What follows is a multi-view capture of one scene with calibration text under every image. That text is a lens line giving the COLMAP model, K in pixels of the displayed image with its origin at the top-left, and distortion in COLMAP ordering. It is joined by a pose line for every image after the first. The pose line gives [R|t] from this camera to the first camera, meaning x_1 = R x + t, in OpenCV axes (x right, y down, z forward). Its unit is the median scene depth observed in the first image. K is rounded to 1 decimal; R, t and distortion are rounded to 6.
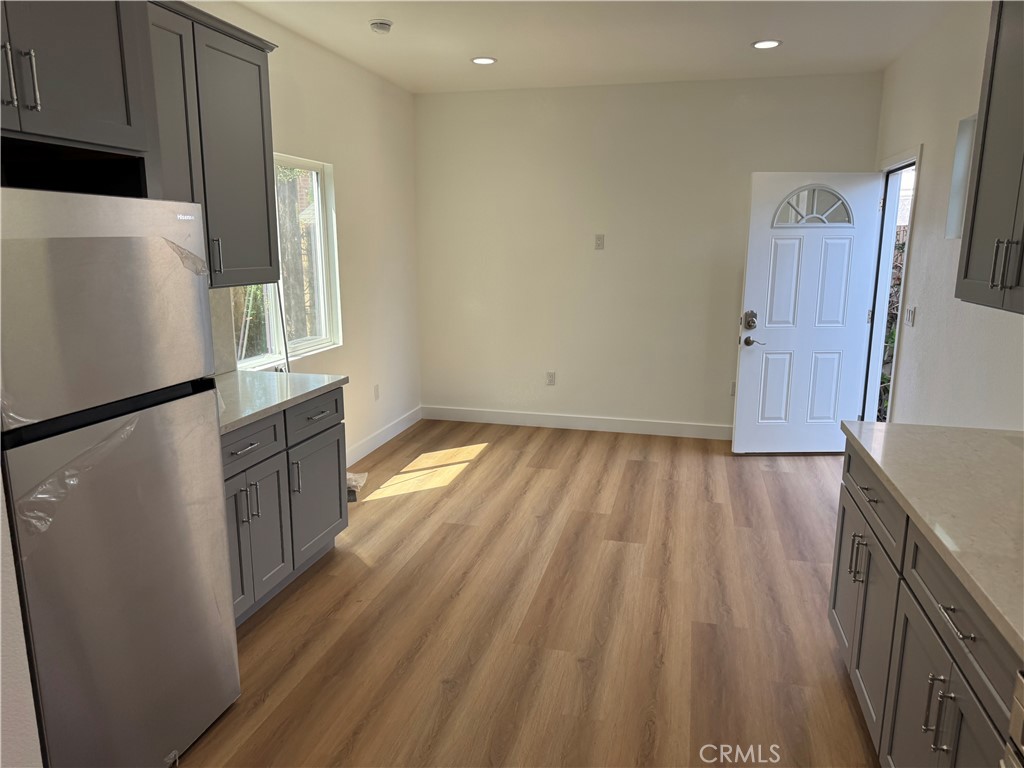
lens RADIAL K [[728.9, 0, 486.4], [0, 728.9, 385.9], [0, 0, 1]] dist [-0.011572, -0.003121]
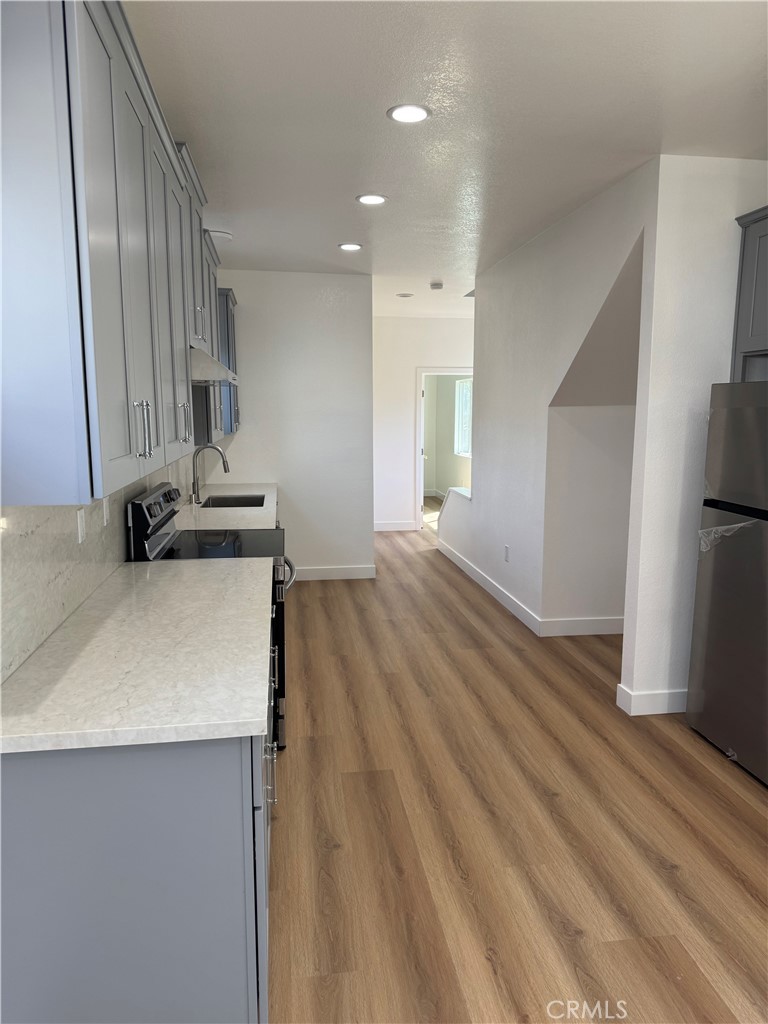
lens RADIAL K [[728.9, 0, 386.6], [0, 728.9, 496.1], [0, 0, 1]] dist [-0.011572, -0.003121]
pose [[-0.913385, 0.048433, -0.404204, 0.632000], [-0.085523, 0.947911, 0.306841, -0.301455], [0.398011, 0.314833, -0.861666, 1.483794]]
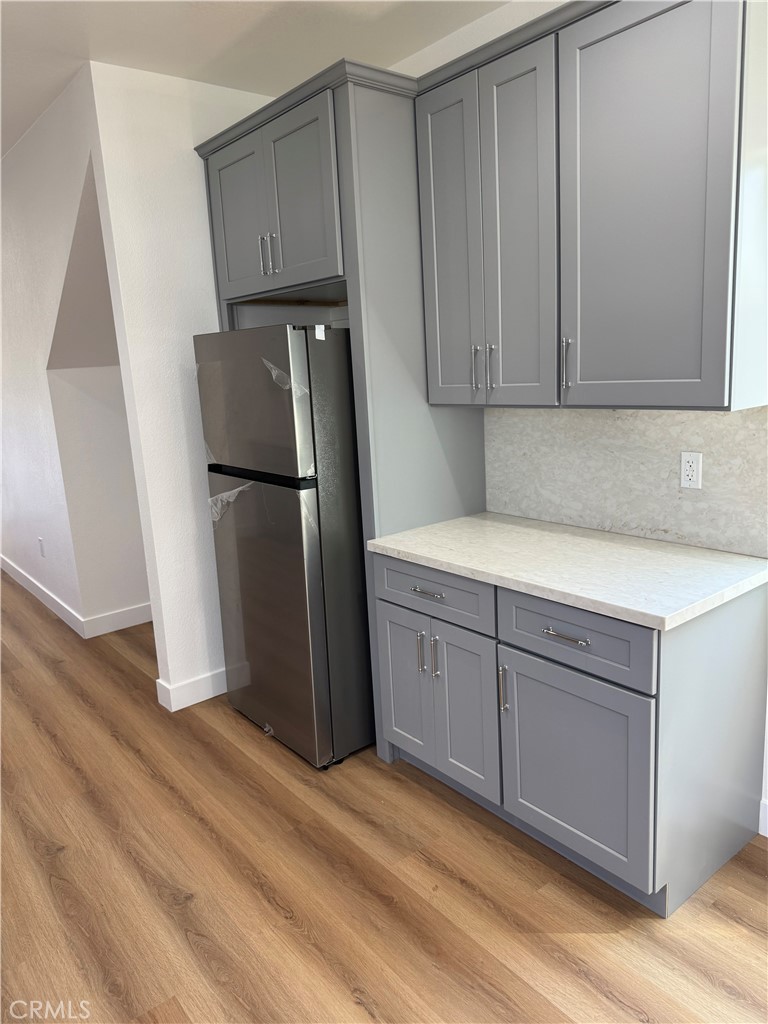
lens RADIAL K [[728.9, 0, 383.6], [0, 728.9, 504.8], [0, 0, 1]] dist [-0.011572, -0.003121]
pose [[-0.580539, 0.197793, -0.789843, 0.369102], [-0.105846, 0.943483, 0.314065, -0.286098], [0.807323, 0.265929, -0.526793, 1.463515]]
